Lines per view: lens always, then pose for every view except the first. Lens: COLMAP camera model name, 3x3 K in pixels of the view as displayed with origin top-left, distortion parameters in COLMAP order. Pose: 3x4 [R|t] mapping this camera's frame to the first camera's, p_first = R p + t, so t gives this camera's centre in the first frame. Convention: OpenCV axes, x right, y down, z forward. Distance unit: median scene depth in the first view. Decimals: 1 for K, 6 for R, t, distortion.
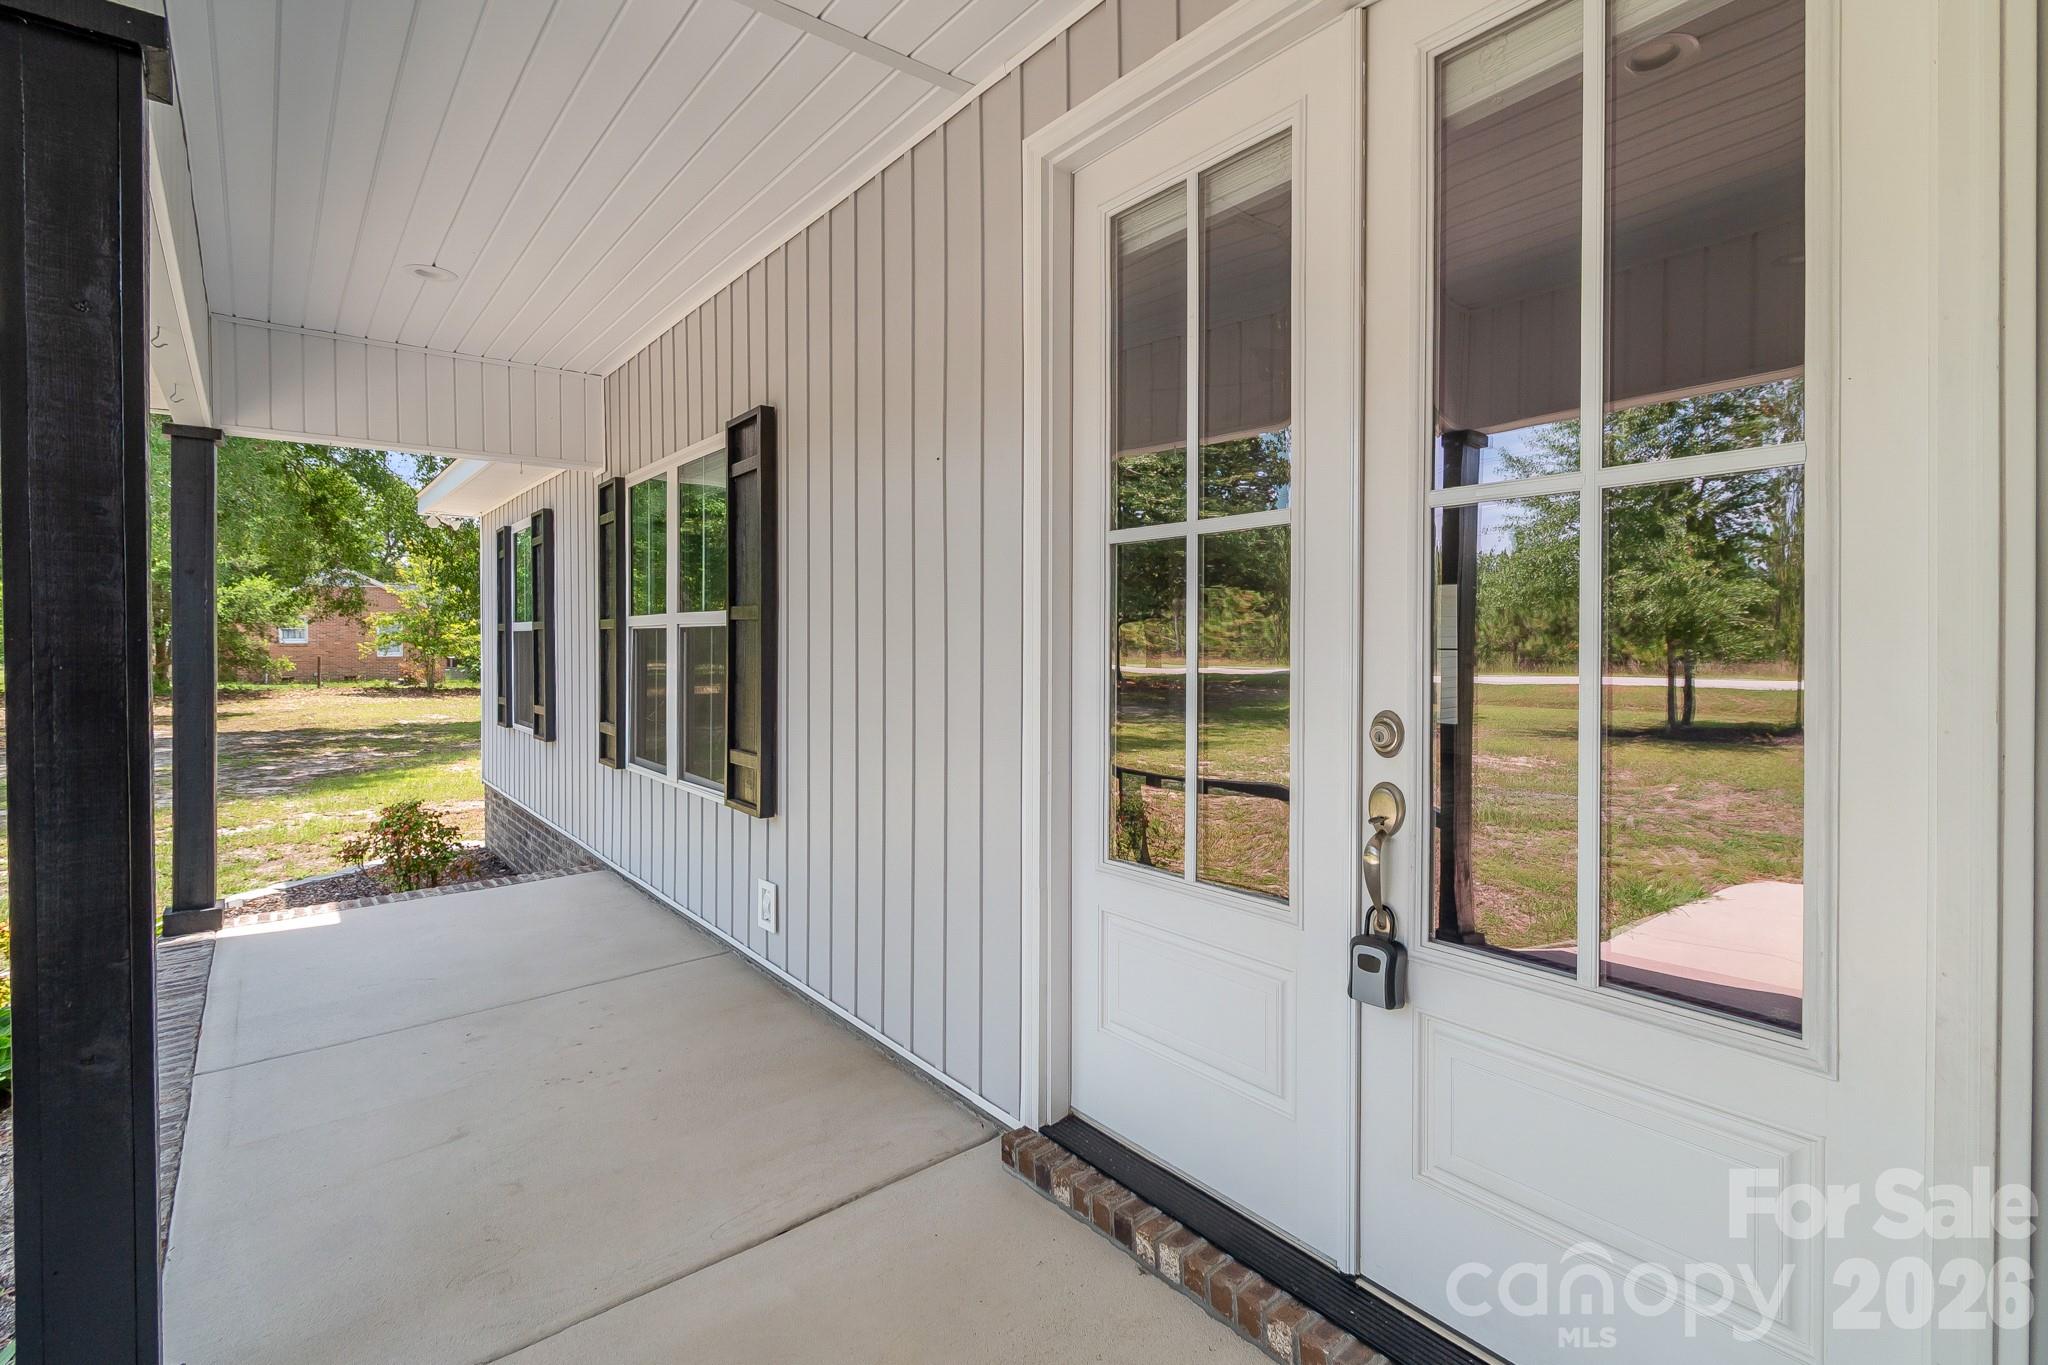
lens RADIAL K [[920.4, 0, 1032.0], [0, 920.4, 676.0], [0, 0, 1]] dist [0.001900, -0.000113]
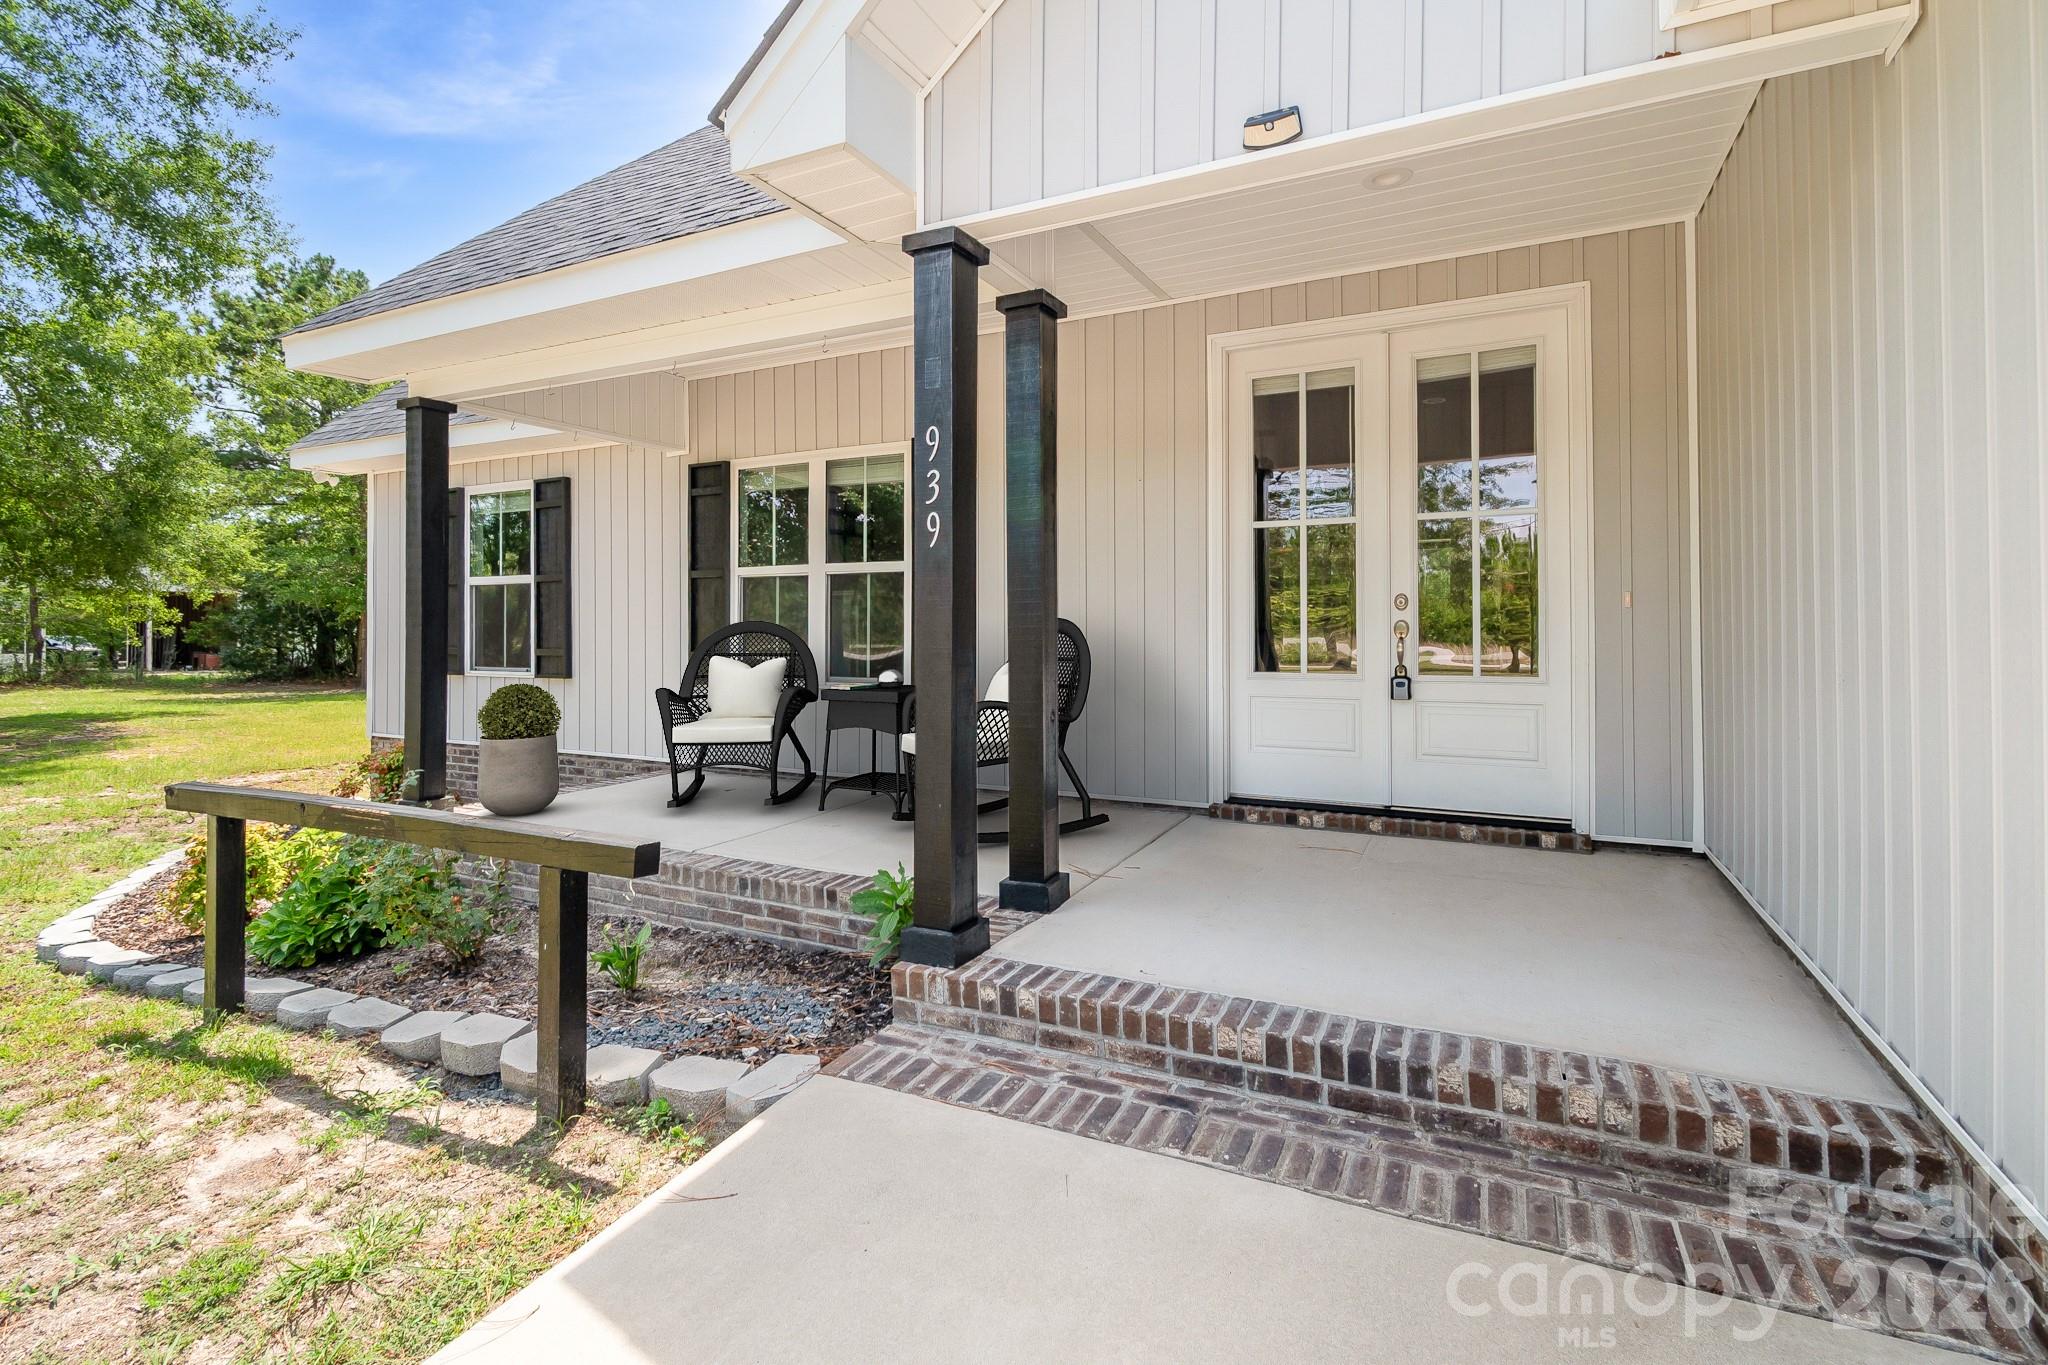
lens RADIAL K [[920.4, 0, 1032.0], [0, 920.4, 676.0], [0, 0, 1]] dist [0.001900, -0.000113]
pose [[0.910921, -0.005987, 0.412536, -1.300637], [0.008748, 0.999950, -0.004803, 0.214219], [-0.412487, 0.007984, 0.910928, -0.771256]]
